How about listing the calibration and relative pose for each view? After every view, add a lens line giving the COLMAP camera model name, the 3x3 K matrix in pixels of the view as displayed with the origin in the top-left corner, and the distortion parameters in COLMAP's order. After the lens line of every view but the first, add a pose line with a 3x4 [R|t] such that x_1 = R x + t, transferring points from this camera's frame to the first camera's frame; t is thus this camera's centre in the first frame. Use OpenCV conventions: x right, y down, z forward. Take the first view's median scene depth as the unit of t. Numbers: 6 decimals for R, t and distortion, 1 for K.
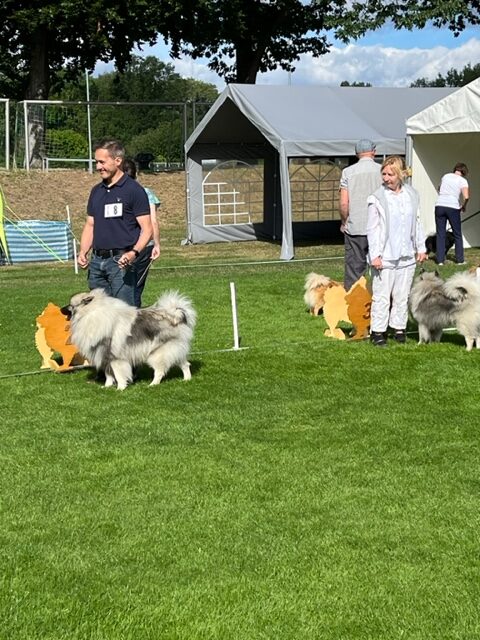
lens RADIAL K [[1243.3, 0, 240.0], [0, 1243.3, 320.0], [0, 0, 1]] dist [-1.449339, 11.823935]
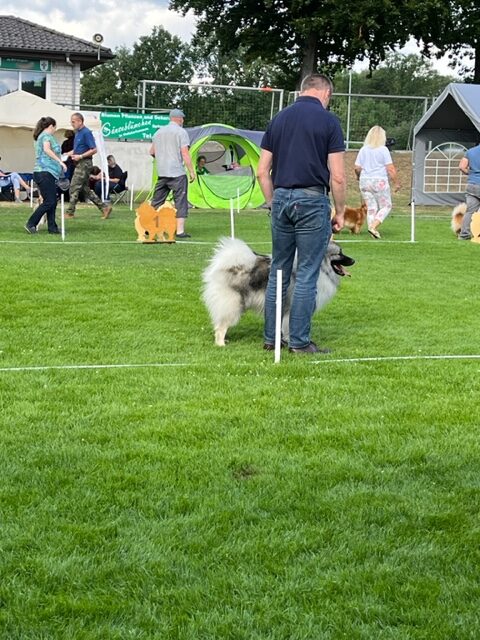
lens RADIAL K [[1068.4, 0, 240.0], [0, 1068.4, 320.0], [0, 0, 1]] dist [0.505297, -3.912870]
pose [[0.974388, 0.067034, -0.214648, 0.017821], [-0.061978, 0.997620, 0.030207, 0.019172], [0.216162, -0.016130, 0.976224, -0.100107]]
